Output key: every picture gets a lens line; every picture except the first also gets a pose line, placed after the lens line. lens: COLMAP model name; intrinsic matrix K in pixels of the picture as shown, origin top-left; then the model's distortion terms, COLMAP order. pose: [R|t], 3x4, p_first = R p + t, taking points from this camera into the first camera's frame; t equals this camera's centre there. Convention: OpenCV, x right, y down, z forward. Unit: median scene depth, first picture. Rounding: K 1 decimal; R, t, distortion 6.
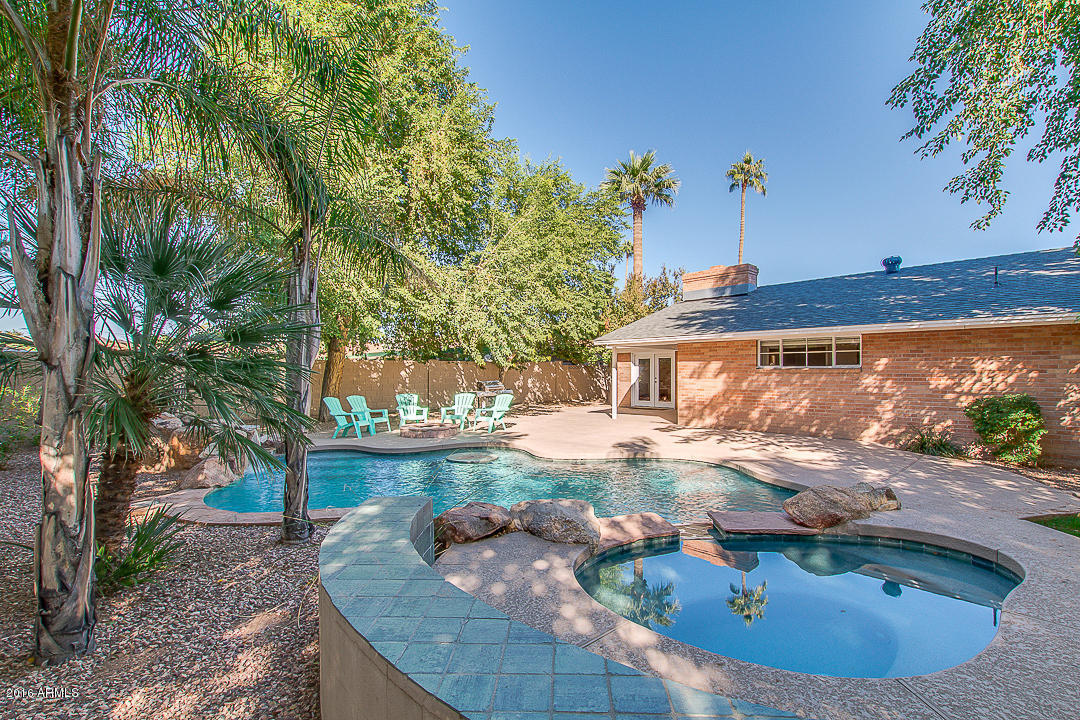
lens RADIAL K [[491.7, 0, 544.3], [0, 491.7, 369.9], [0, 0, 1]] dist [0.001251, 0.001854]
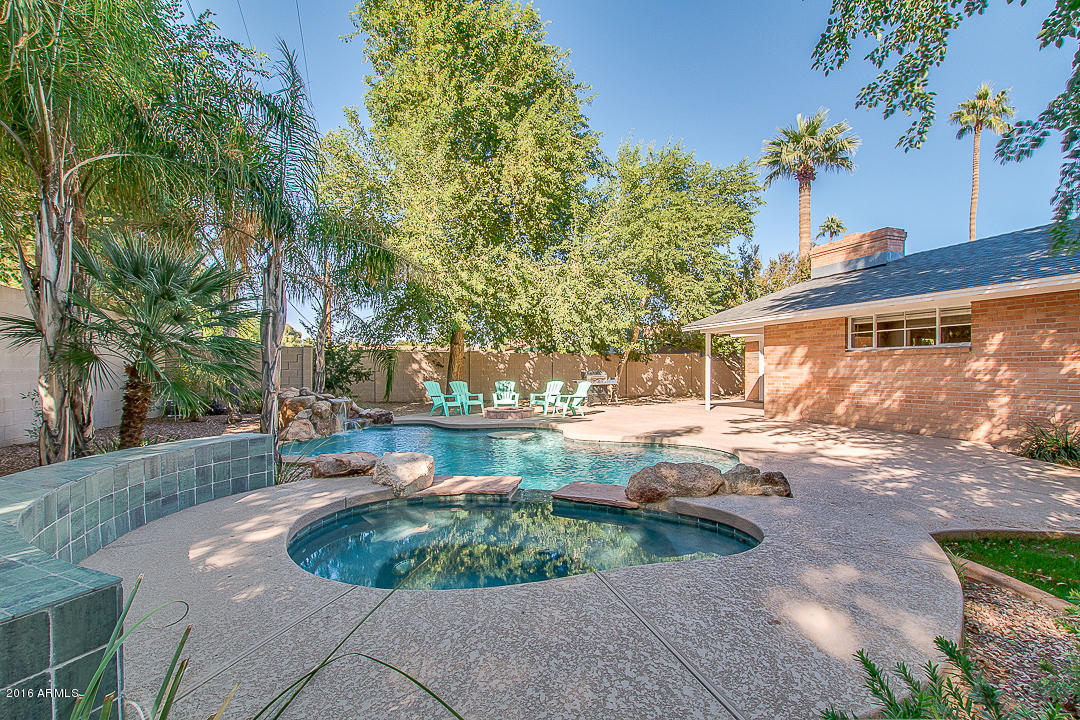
lens RADIAL K [[491.7, 0, 548.3], [0, 491.7, 363.8], [0, 0, 1]] dist [0.001251, 0.001854]
pose [[0.914288, -0.003576, -0.405050, 0.277277], [-0.000661, 0.999947, -0.010320, 0.023657], [0.405065, 0.009704, 0.914236, 0.031389]]
